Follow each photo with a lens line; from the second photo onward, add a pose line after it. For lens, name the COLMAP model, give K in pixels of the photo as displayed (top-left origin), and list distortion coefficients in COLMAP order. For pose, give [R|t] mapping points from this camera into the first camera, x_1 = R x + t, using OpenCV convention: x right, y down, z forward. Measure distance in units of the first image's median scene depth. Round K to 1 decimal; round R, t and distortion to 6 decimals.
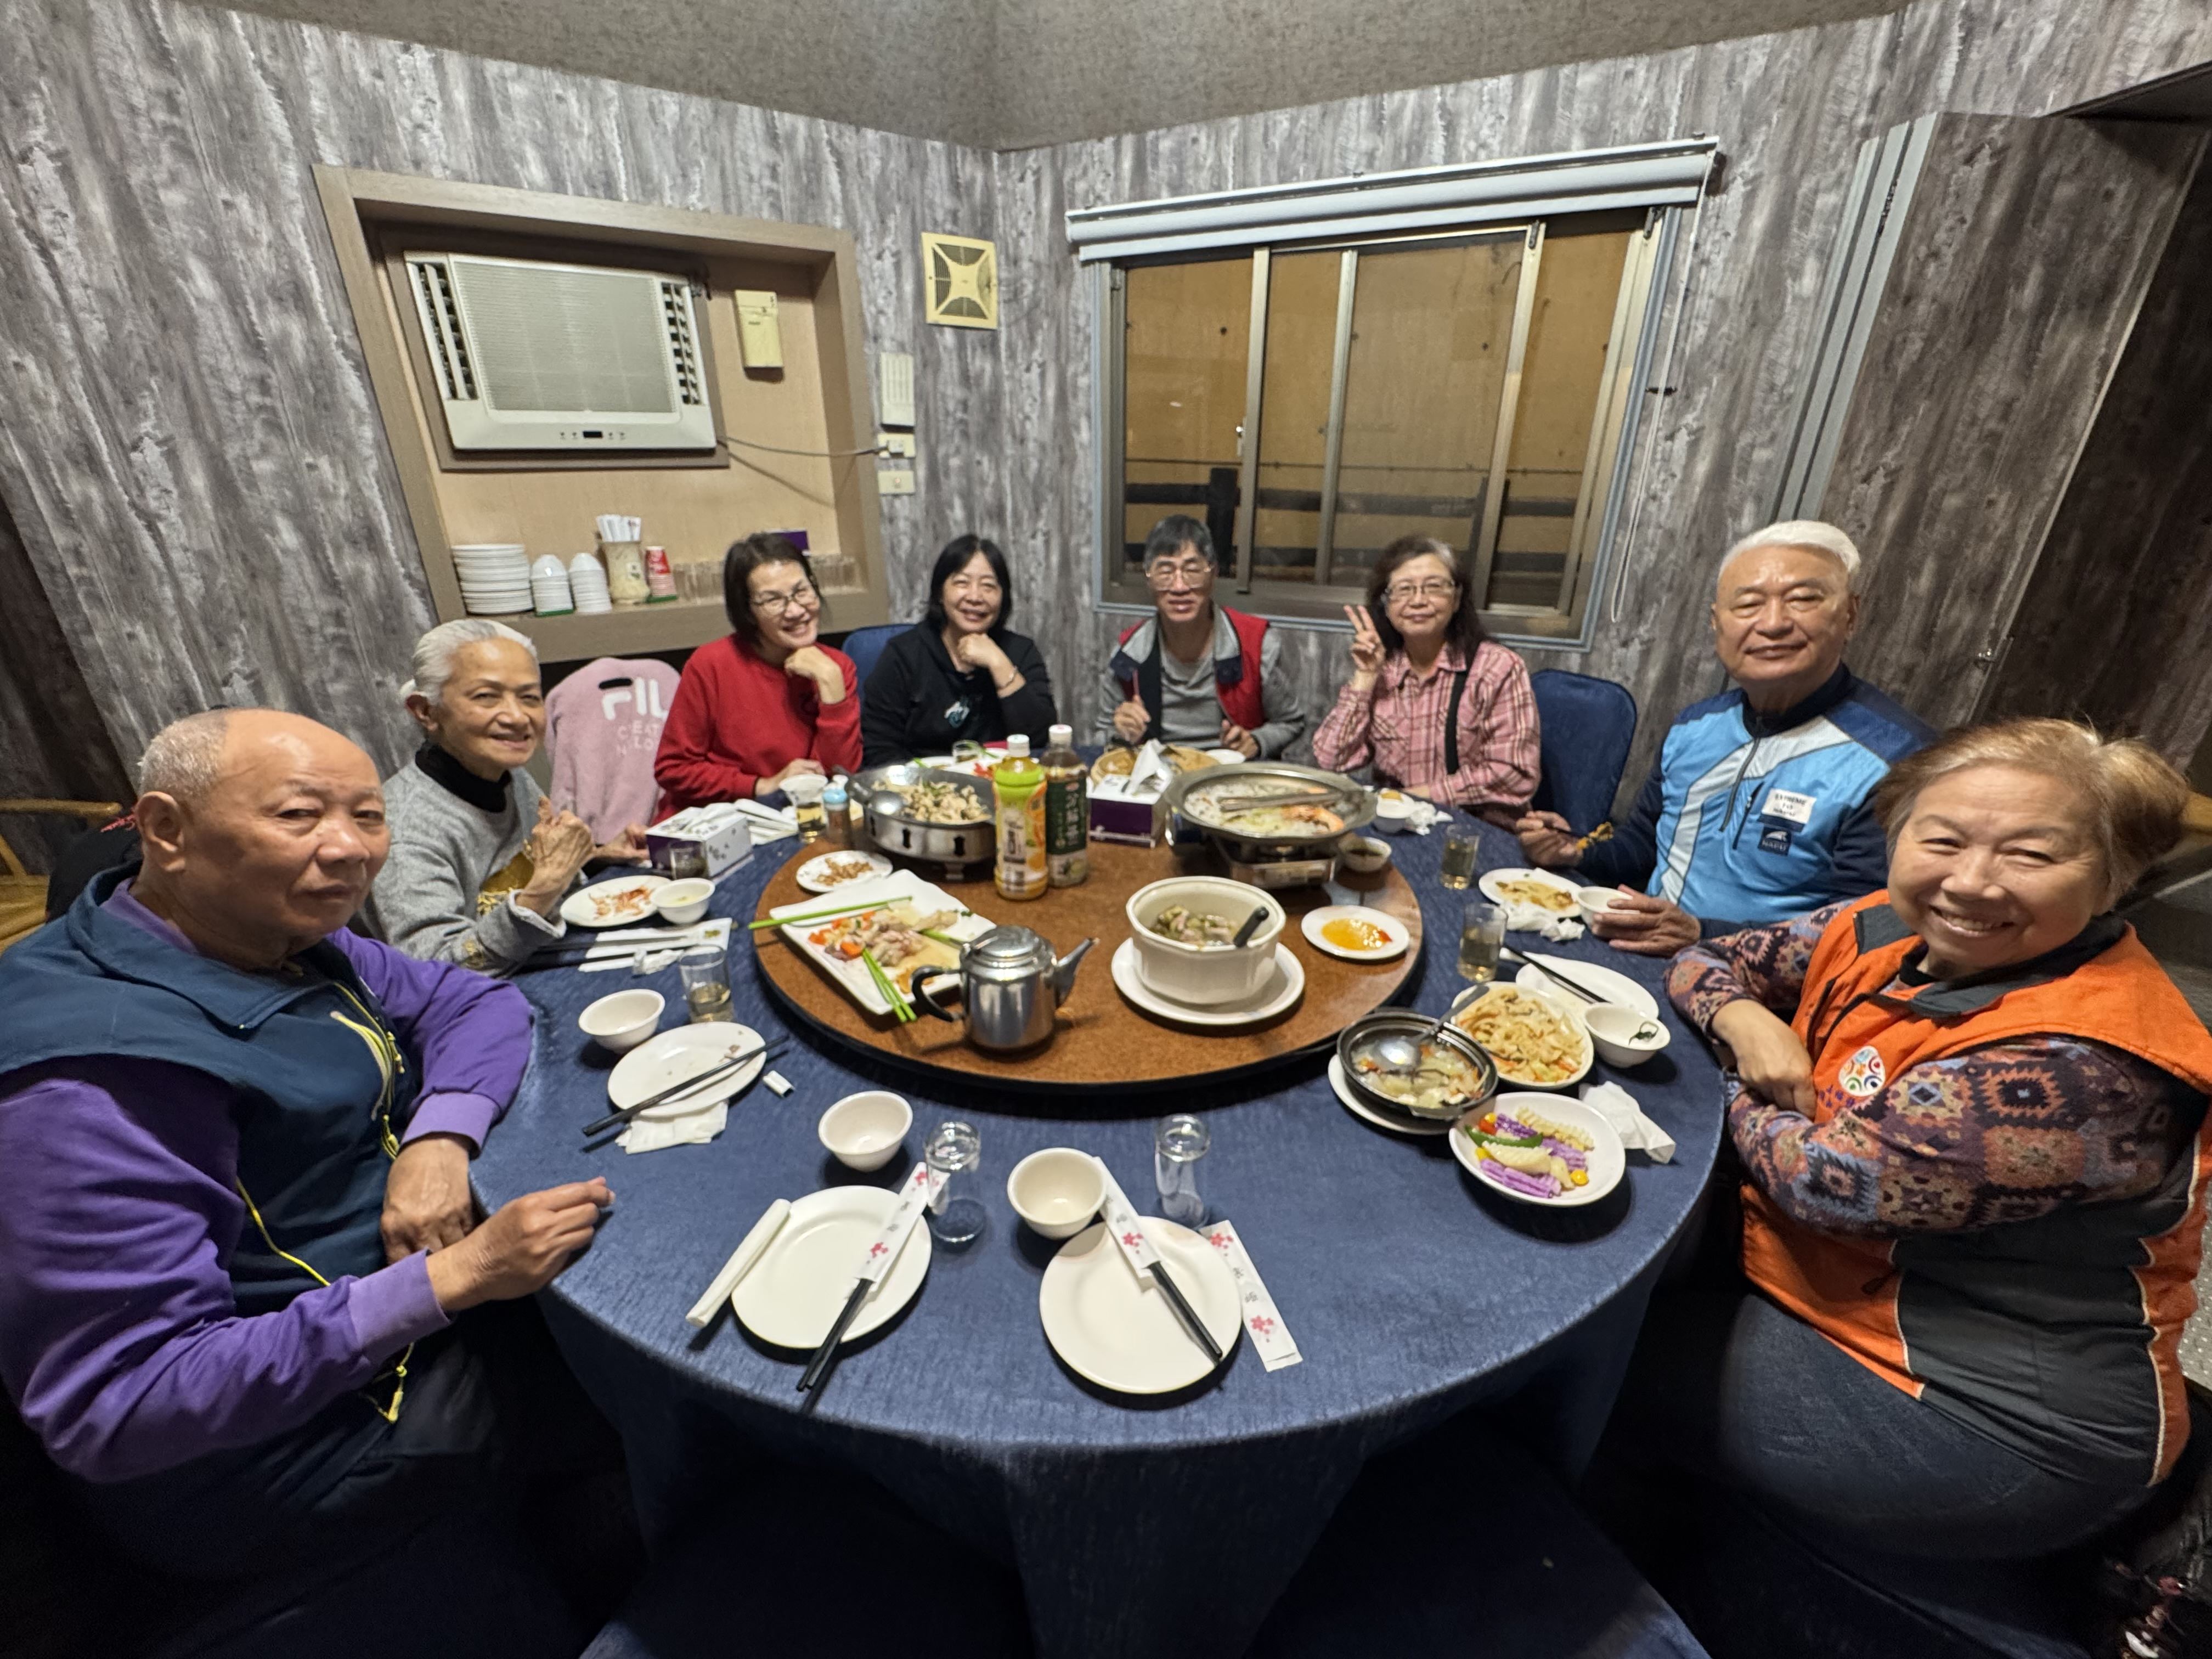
lens RADIAL K [[882.4, 0, 1105.9], [0, 882.4, 834.7], [0, 0, 1]] dist [-0.004538, 0.000153]
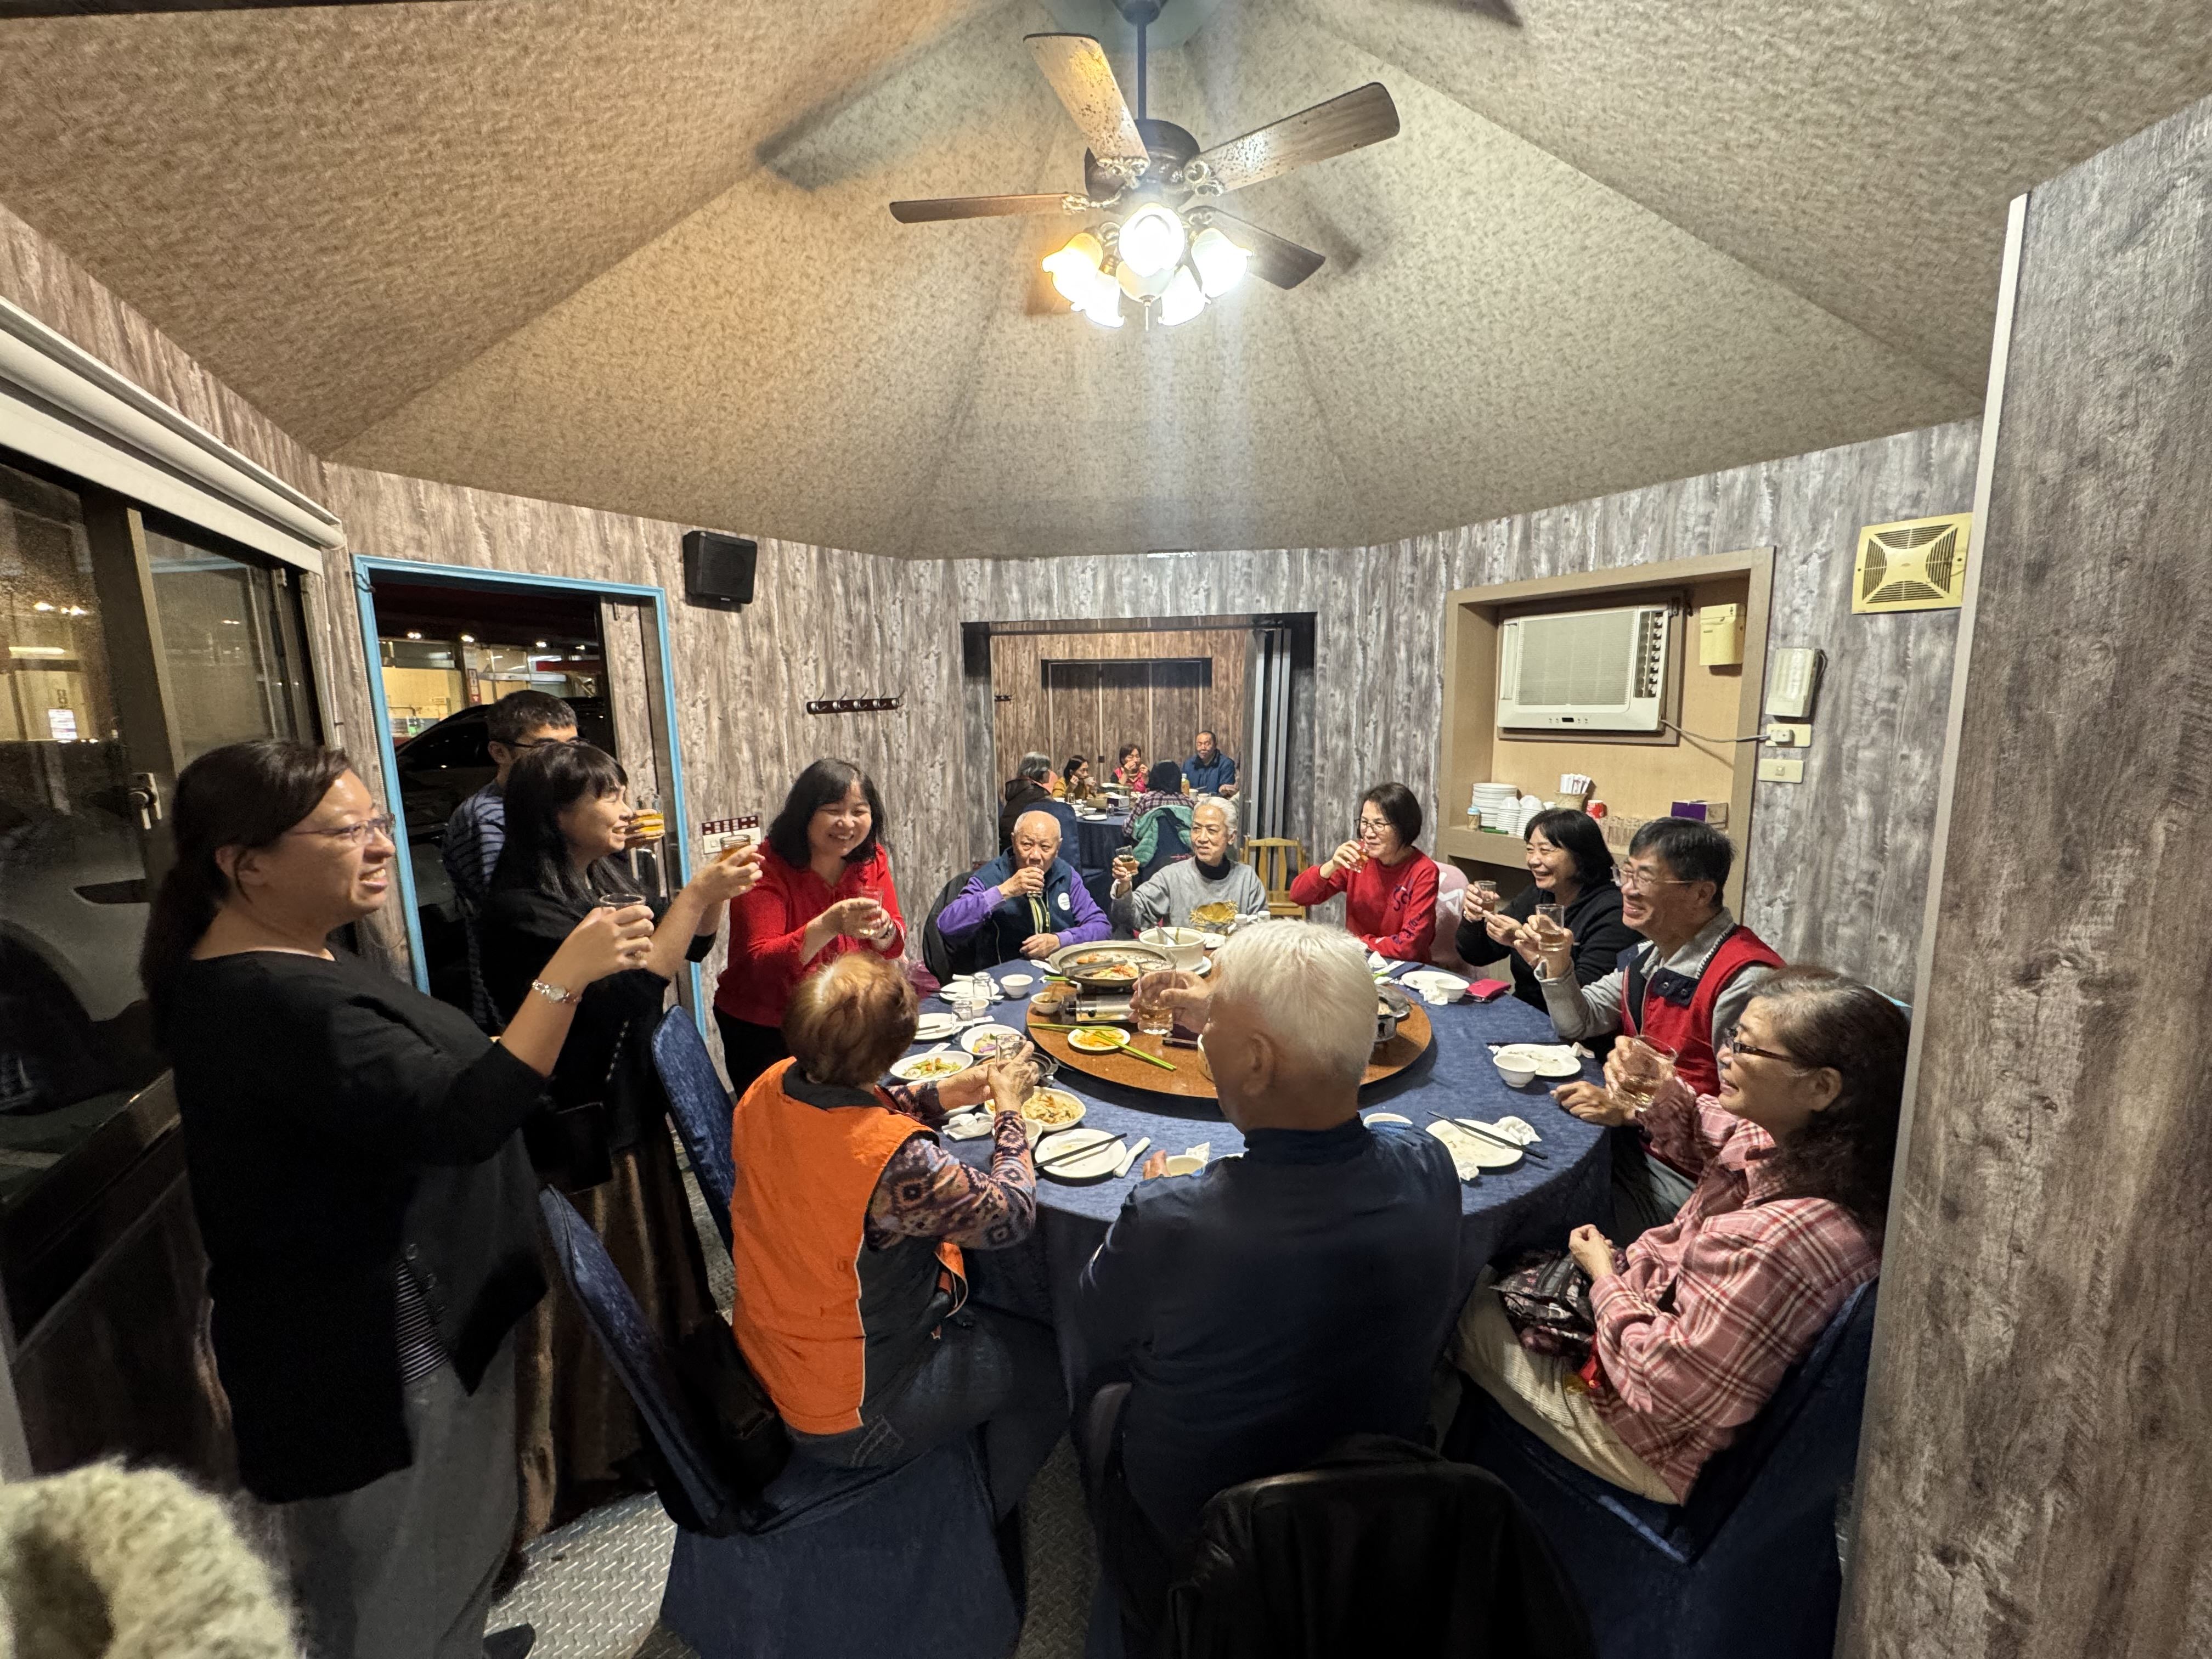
lens RADIAL K [[882.4, 0, 1106.8], [0, 882.4, 832.3], [0, 0, 1]] dist [-0.004538, 0.000153]
pose [[-0.086130, 0.155442, -0.984083, 0.843971], [-0.378233, 0.908702, 0.176639, -0.252305], [0.921695, 0.387427, -0.019474, 0.406204]]
